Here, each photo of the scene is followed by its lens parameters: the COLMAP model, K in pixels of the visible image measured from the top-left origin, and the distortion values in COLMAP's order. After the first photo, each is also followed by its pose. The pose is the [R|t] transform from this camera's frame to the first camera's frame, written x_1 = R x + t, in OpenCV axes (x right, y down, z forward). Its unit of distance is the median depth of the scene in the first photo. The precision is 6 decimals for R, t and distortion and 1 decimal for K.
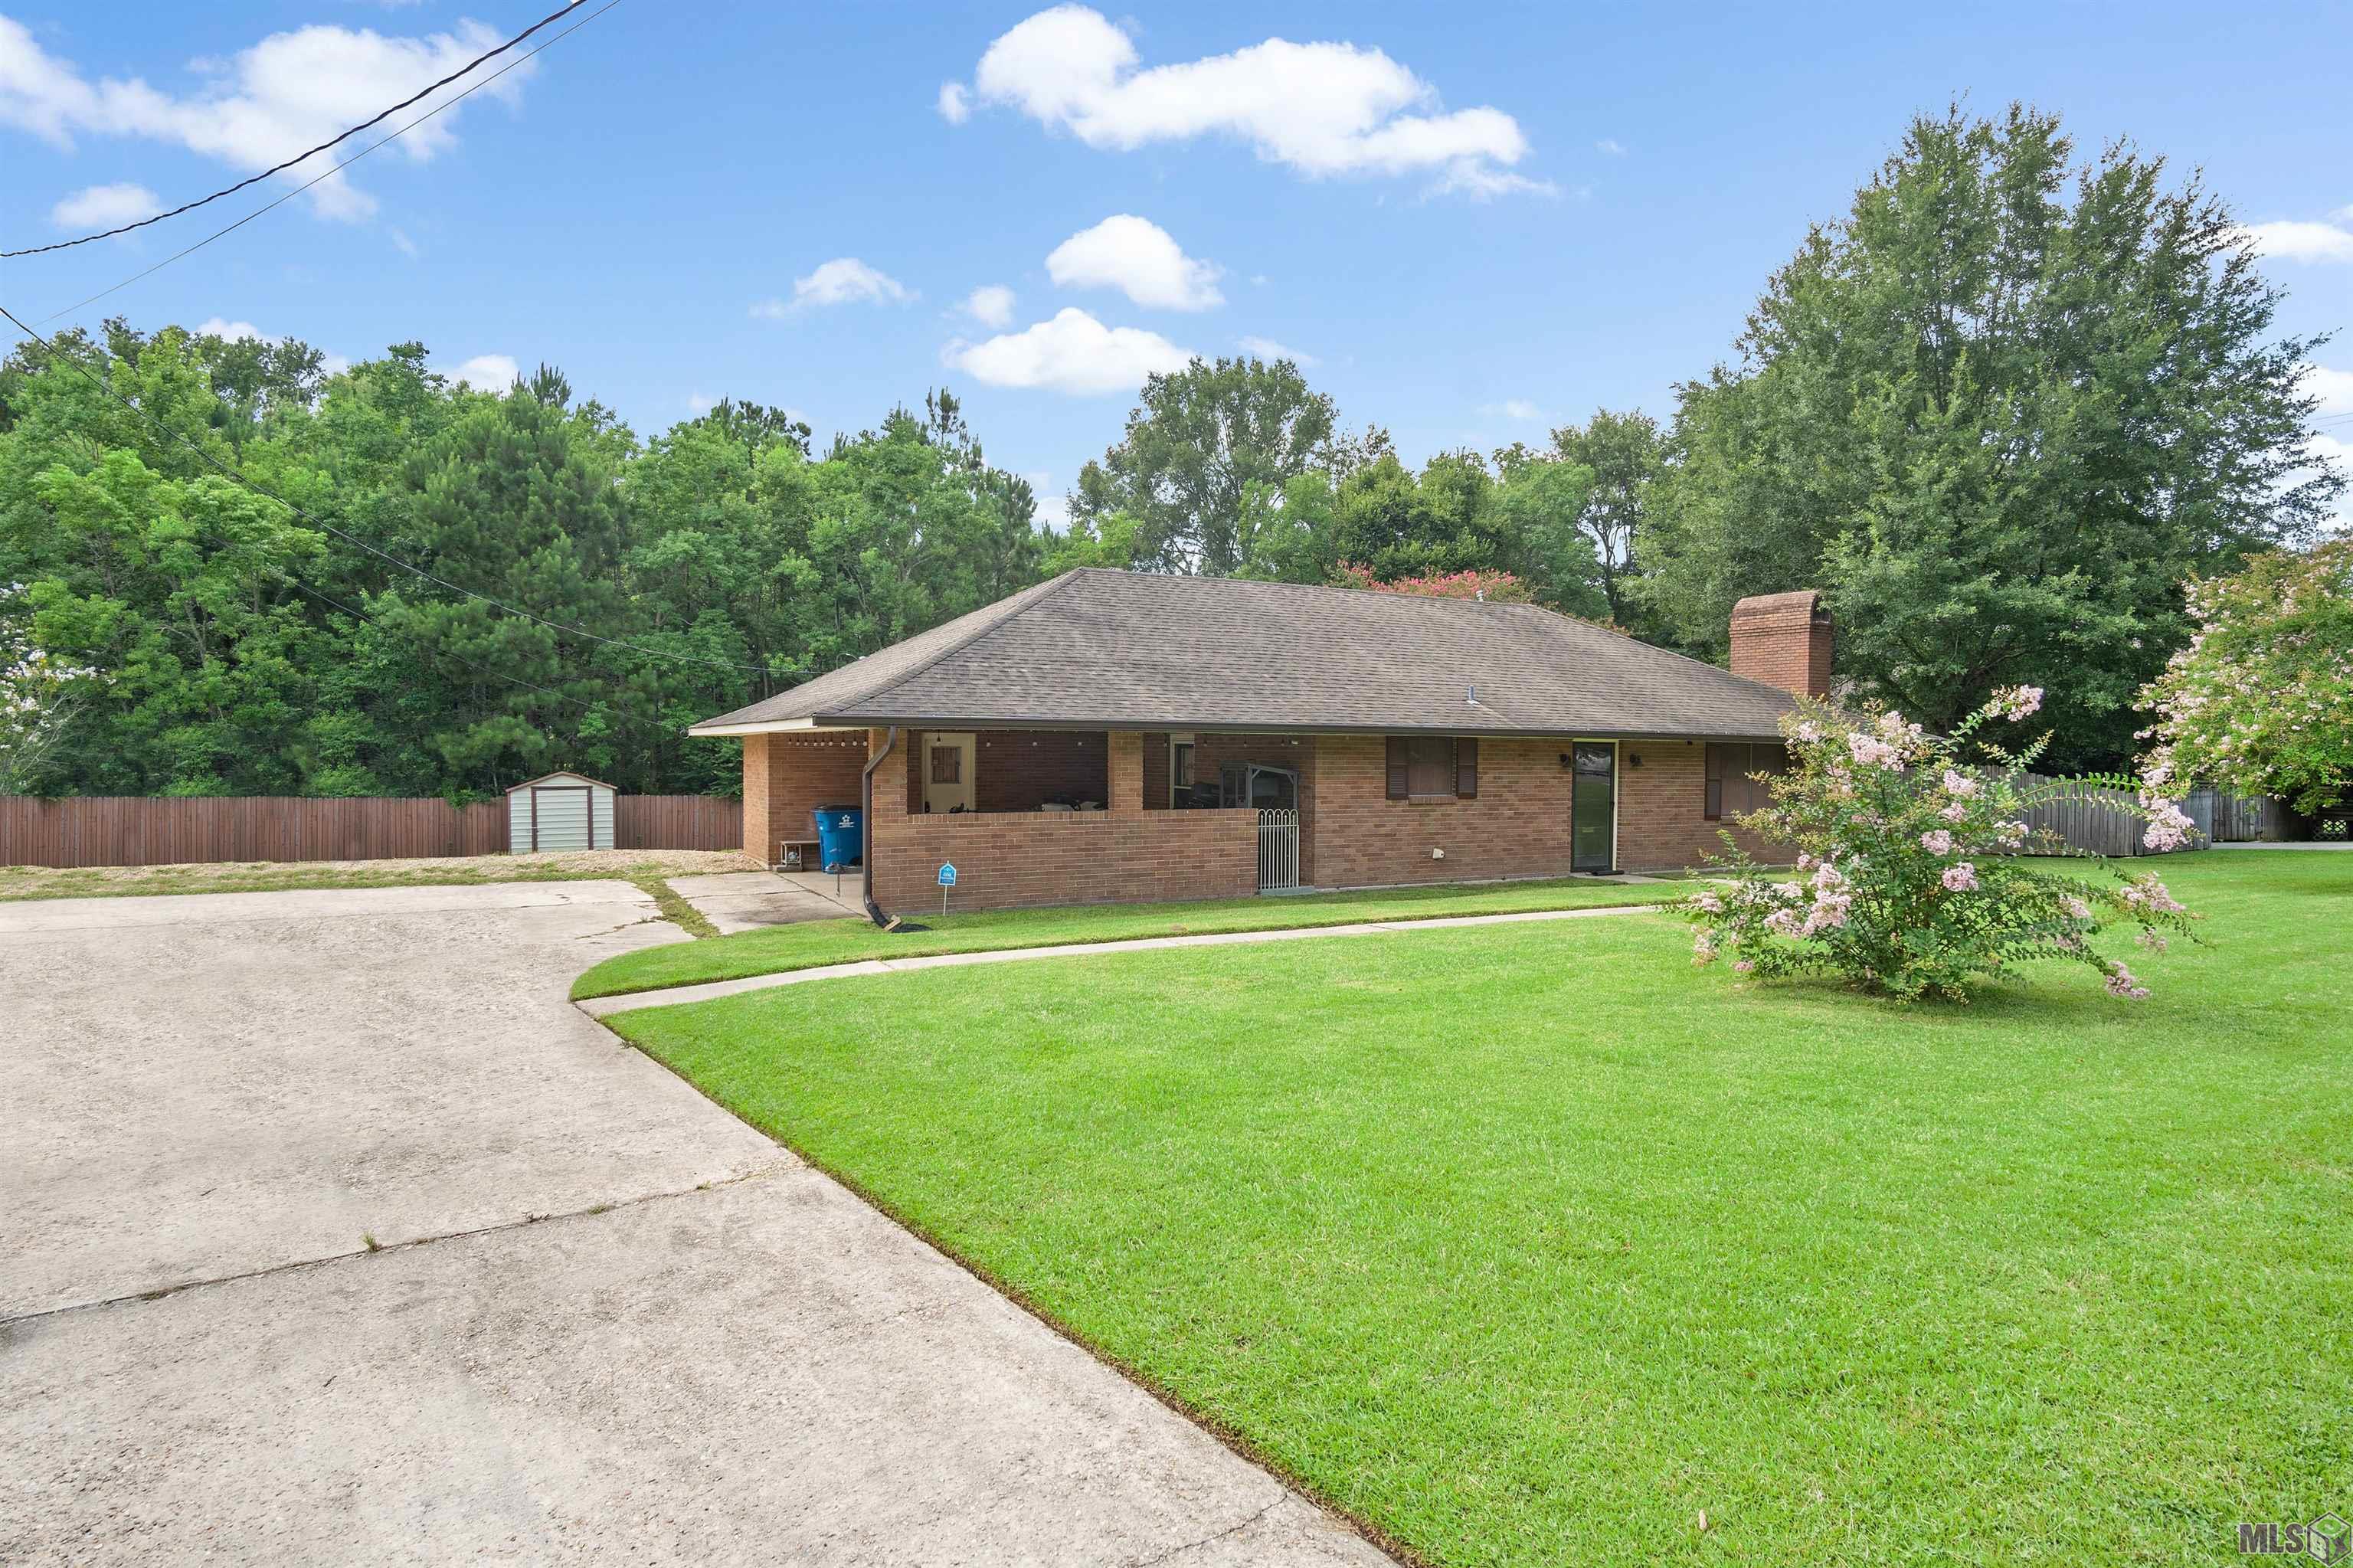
lens RADIAL K [[1262.8, 0, 1177.6], [0, 1262.8, 787.3], [0, 0, 1]] dist [-0.022954, 0.000900]
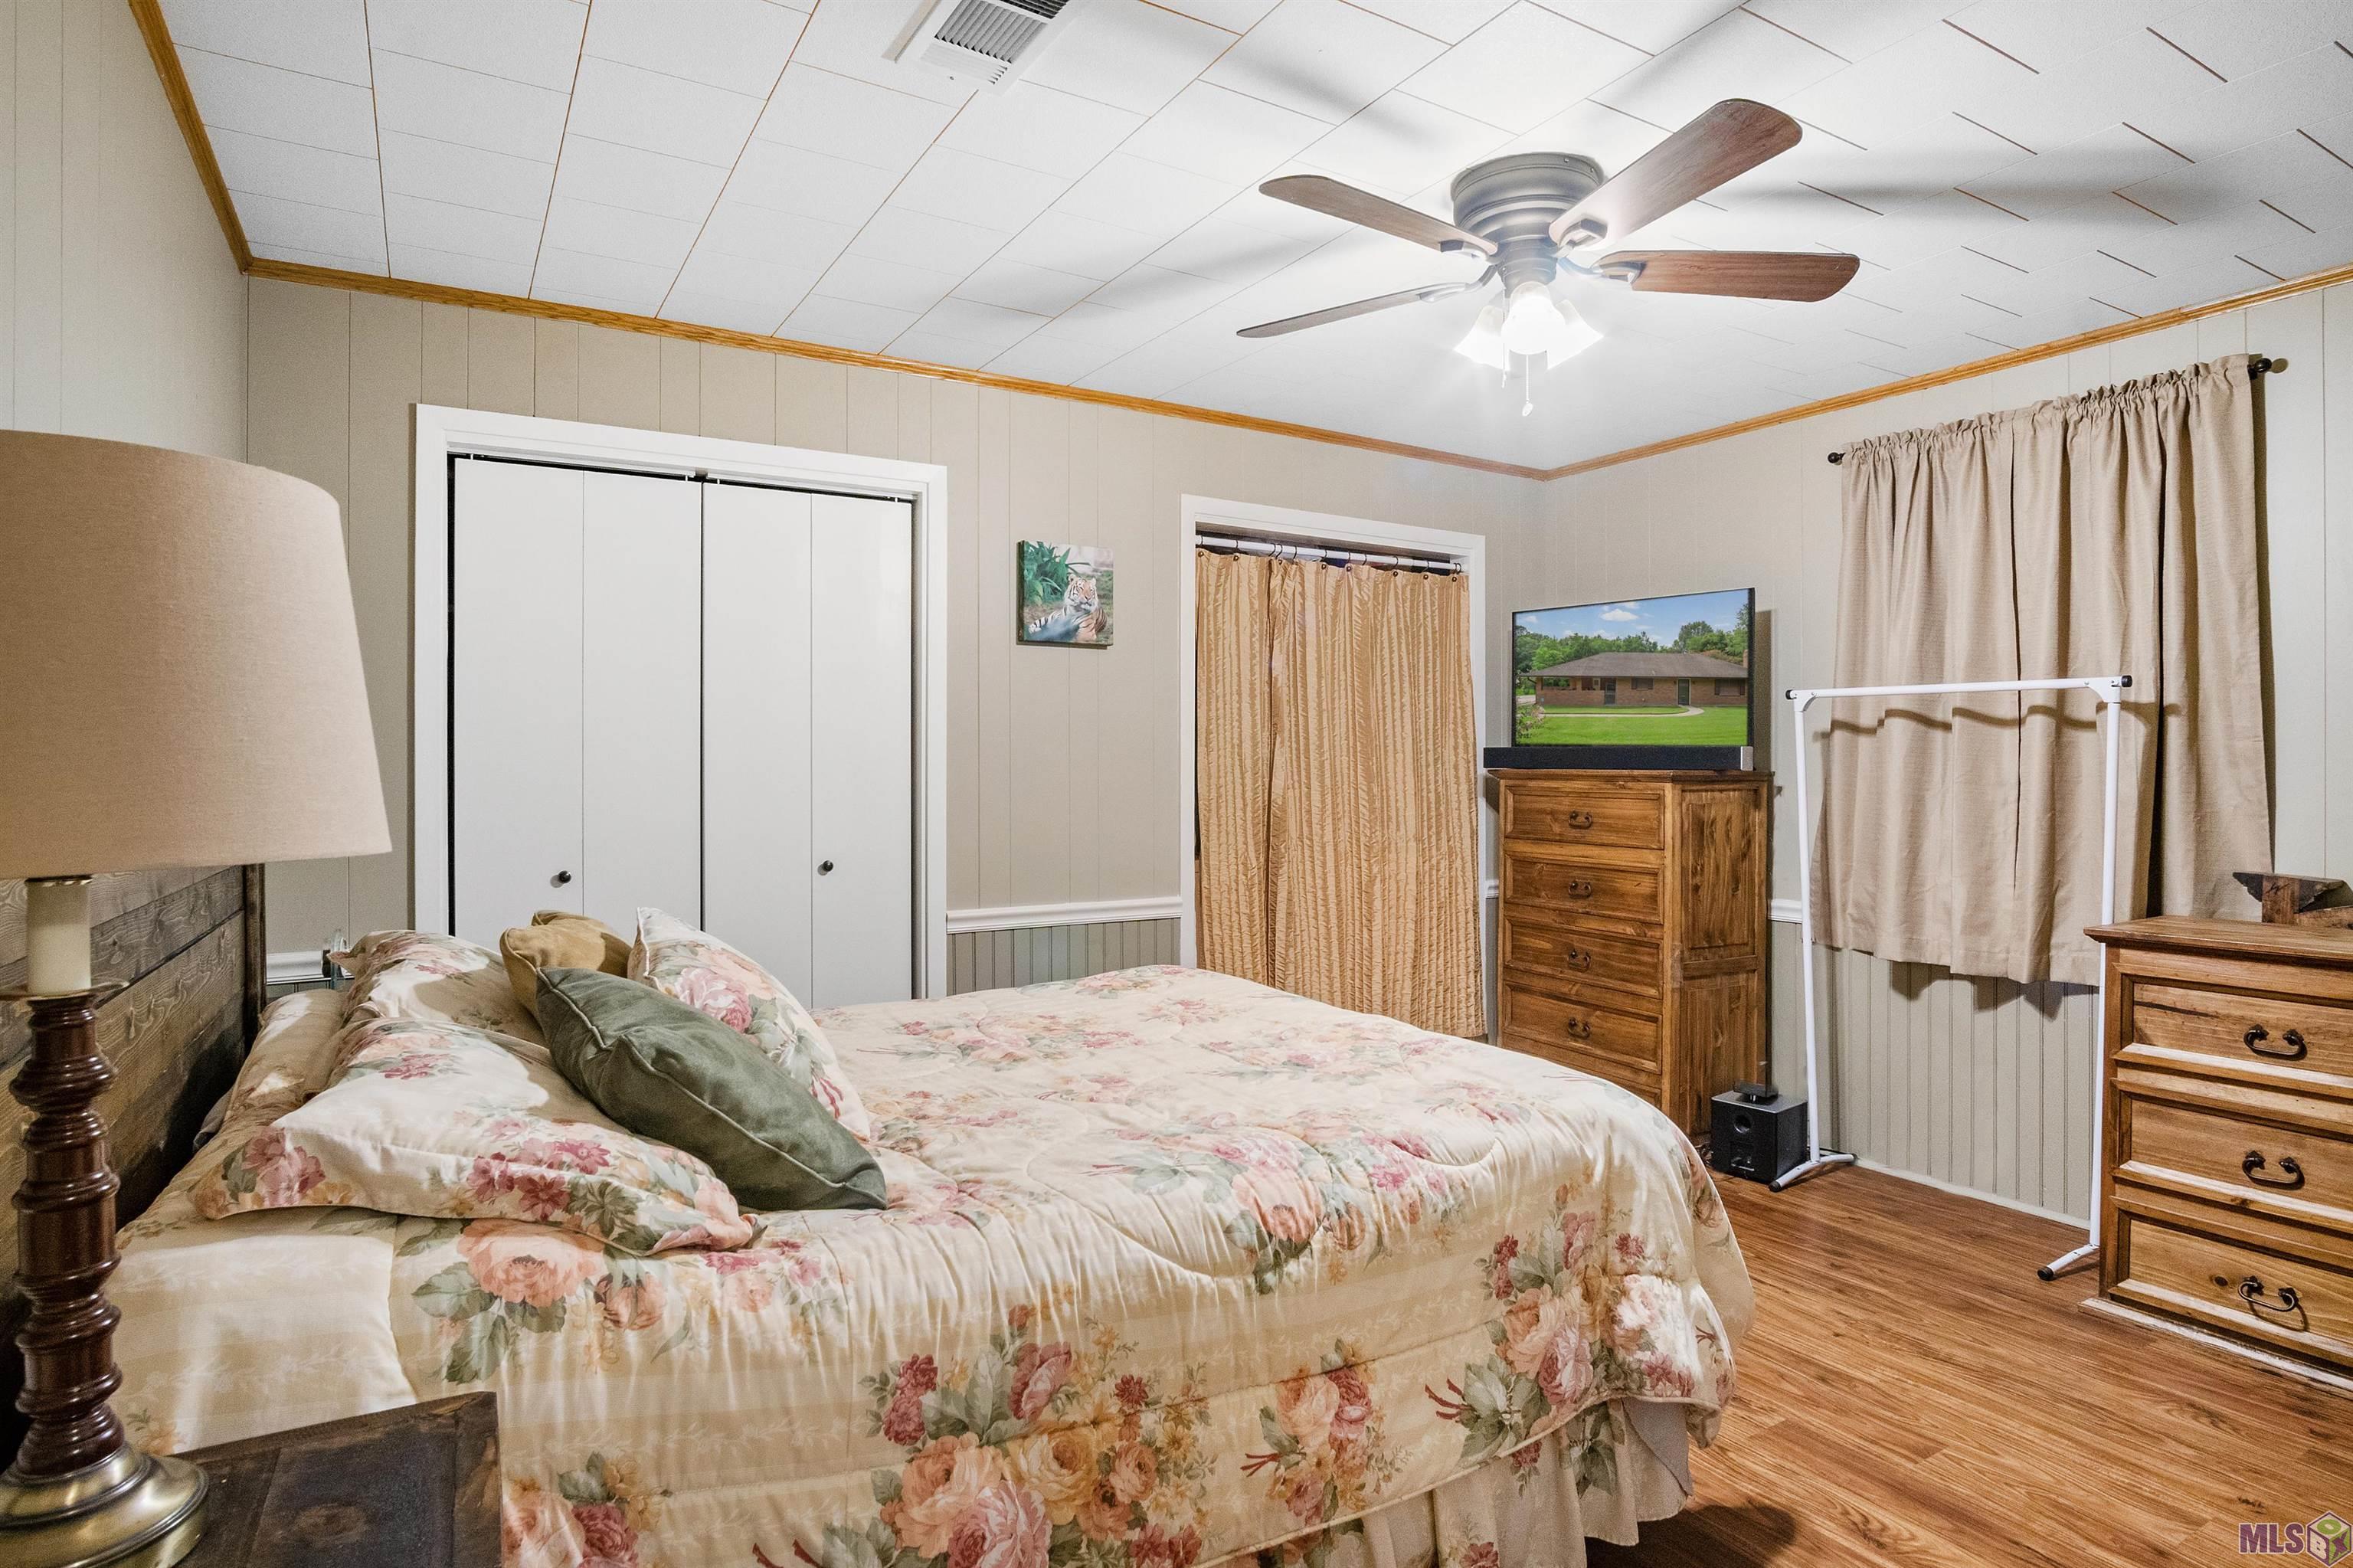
lens RADIAL K [[1262.8, 0, 1170.9], [0, 1262.8, 793.8], [0, 0, 1]] dist [-0.022954, 0.000900]
pose [[0.900859, 0.002916, -0.434101, 0.689368], [-0.010940, 0.999812, -0.015987, 0.537441], [0.433973, 0.019151, 0.900722, -4.494488]]
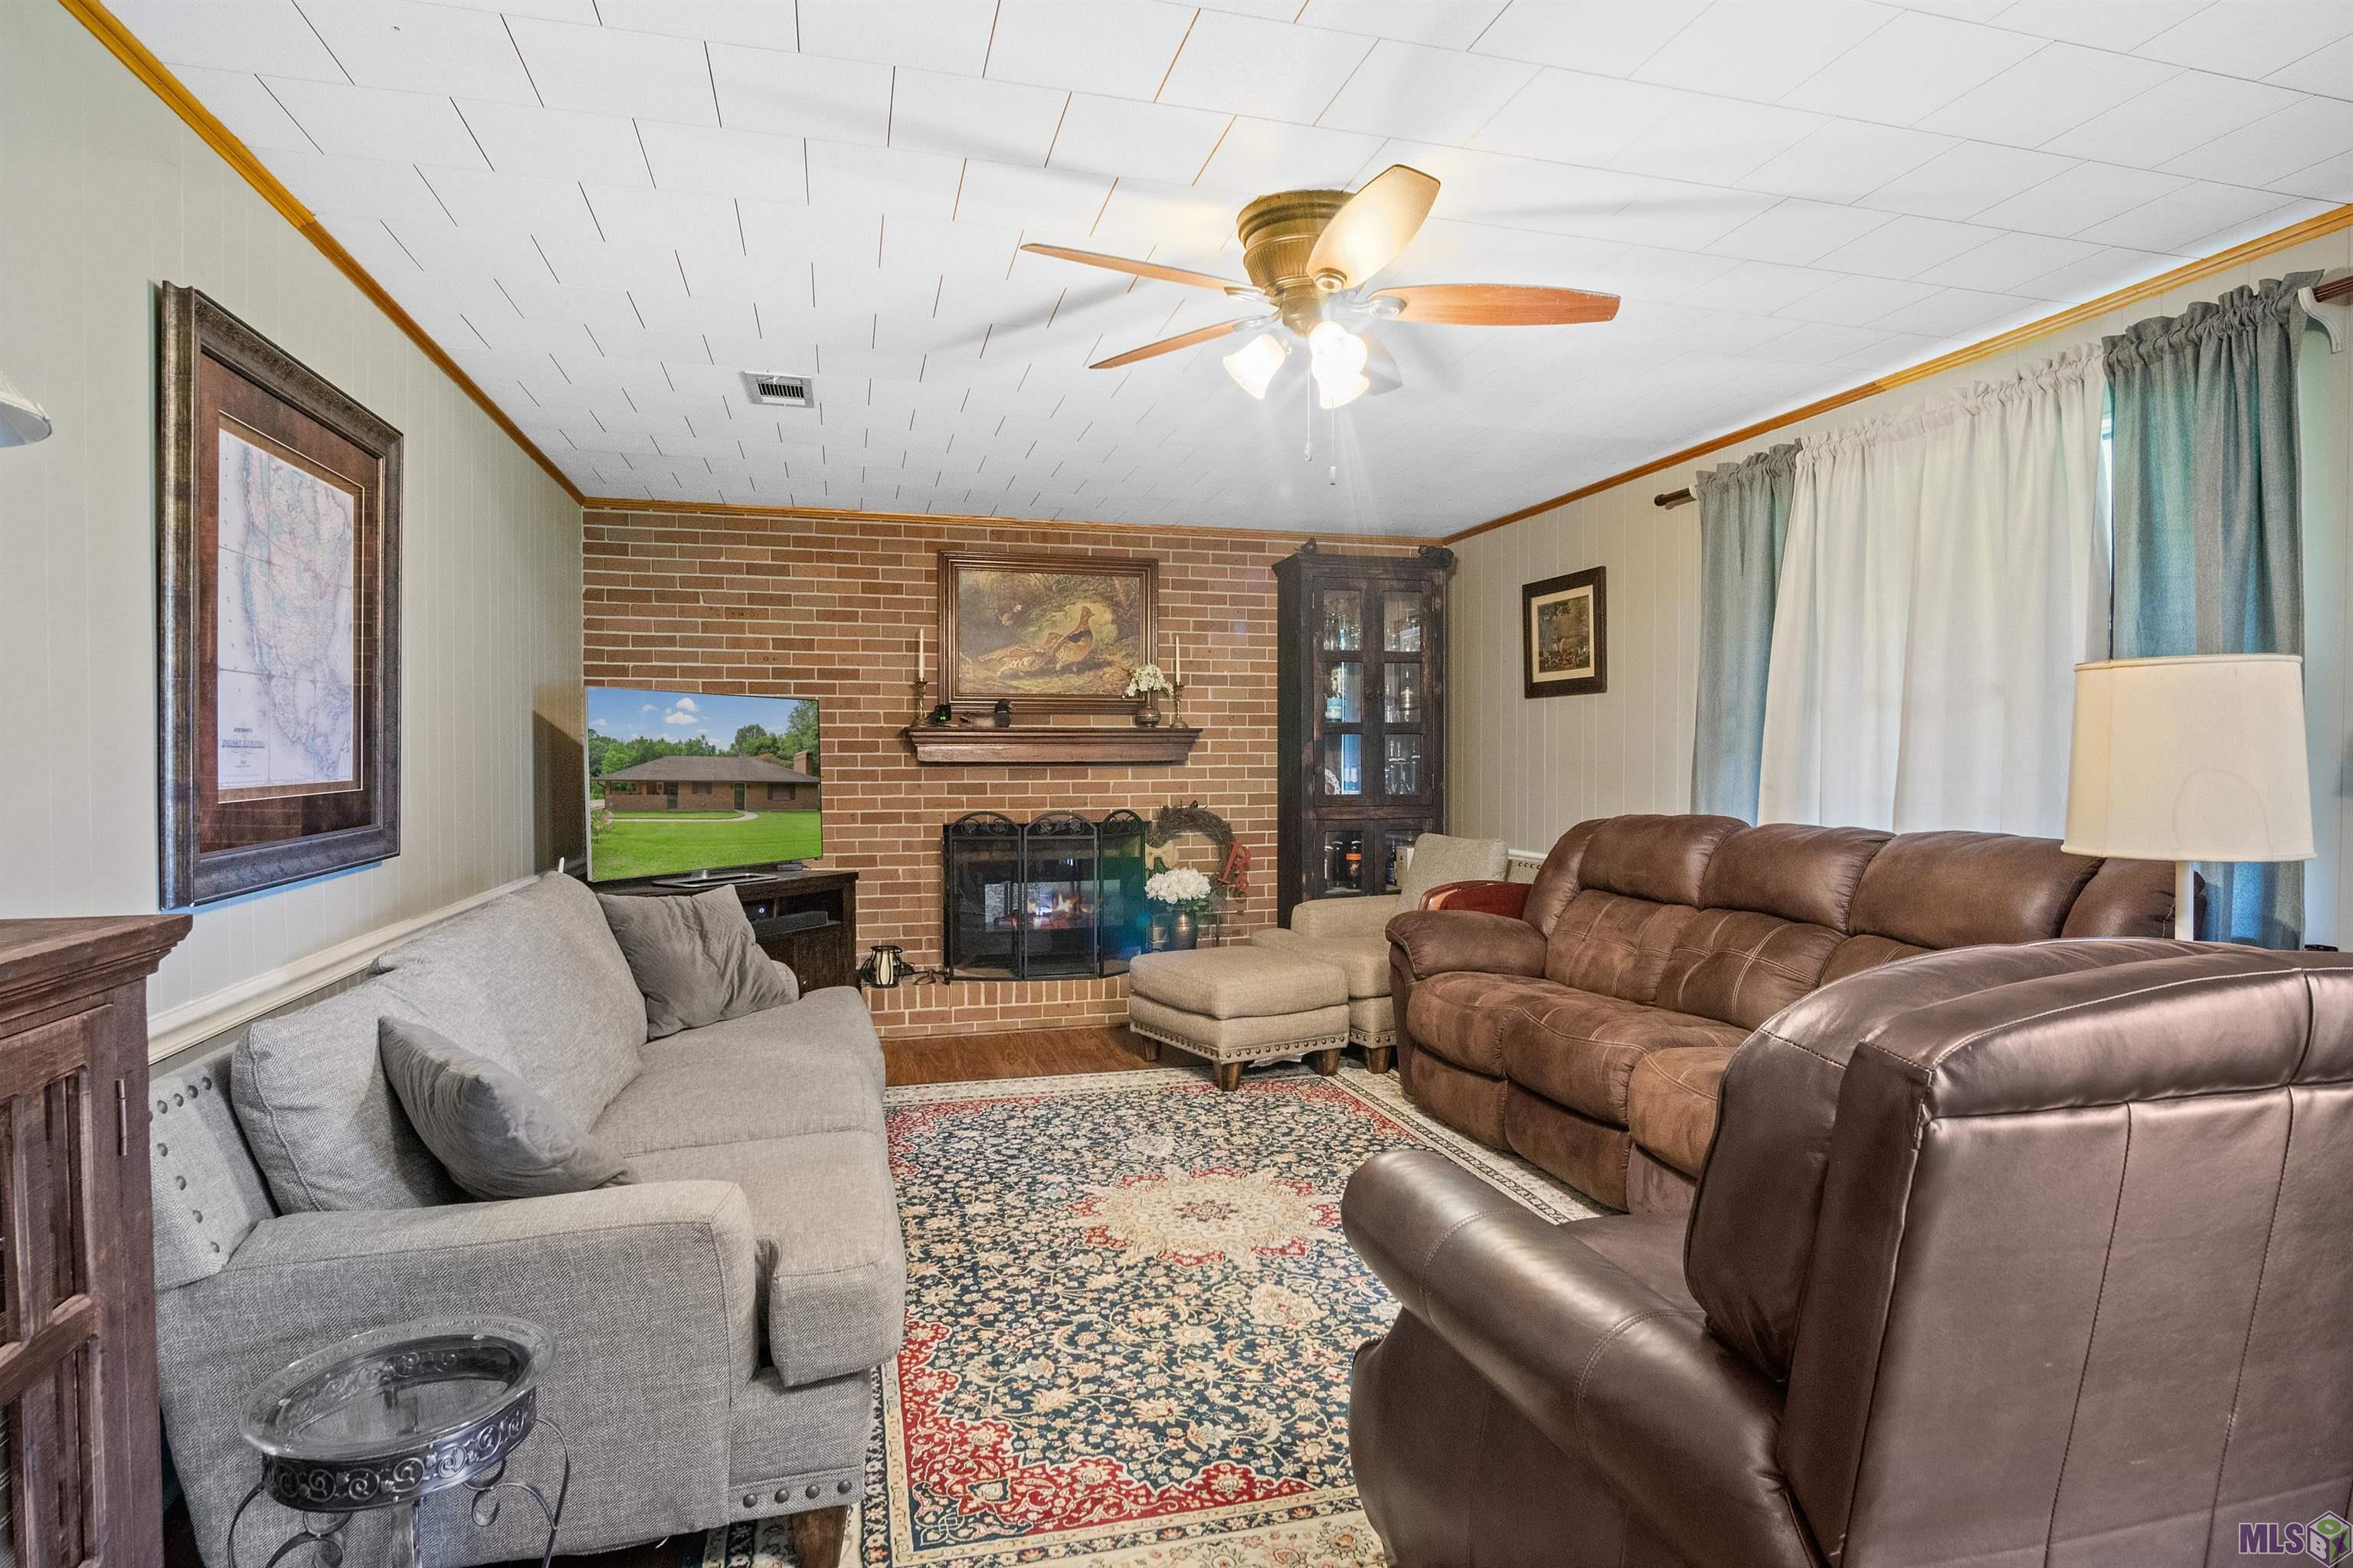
lens RADIAL K [[1262.8, 0, 1179.8], [0, 1262.8, 778.9], [0, 0, 1]] dist [-0.022954, 0.000900]
pose [[0.808712, 0.003738, -0.588193, 4.700633], [-0.015298, 0.999775, -0.014680, -0.005855], [0.588006, 0.020870, 0.808587, -1.995536]]
